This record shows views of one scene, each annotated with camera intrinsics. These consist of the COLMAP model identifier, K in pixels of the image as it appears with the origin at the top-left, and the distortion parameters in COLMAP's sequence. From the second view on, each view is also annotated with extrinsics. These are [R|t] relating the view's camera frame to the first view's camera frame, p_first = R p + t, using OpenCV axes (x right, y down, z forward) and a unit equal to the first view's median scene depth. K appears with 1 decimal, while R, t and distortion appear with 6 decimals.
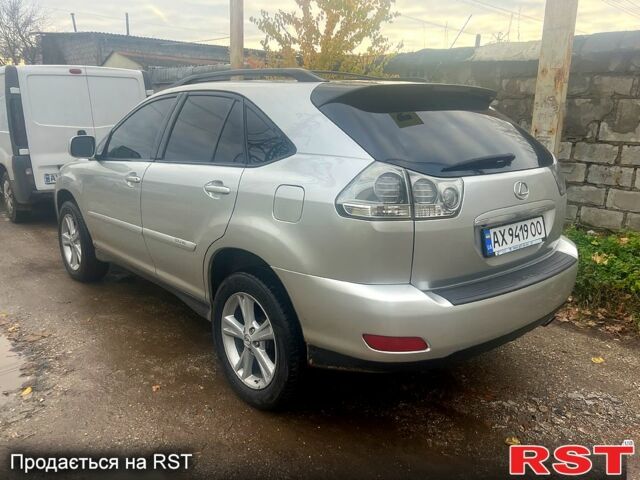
lens RADIAL K [[555.5, 0, 319.2], [0, 555.5, 243.1], [0, 0, 1]] dist [0.066787, 0.002308]
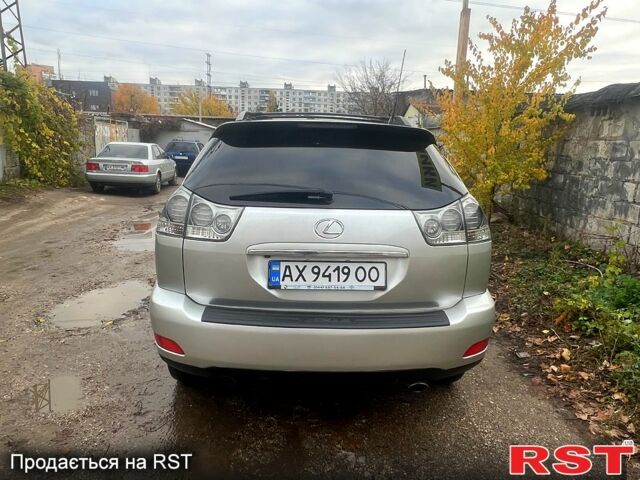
lens RADIAL K [[498.6, 0, 320.5], [0, 498.6, 235.9], [0, 0, 1]] dist [0.007158, 0.009910]
pose [[0.769381, 0.124125, -0.626614, 0.888148], [-0.165437, 0.986190, -0.007778, -0.073351], [0.616995, 0.109650, 0.779291, 0.326476]]
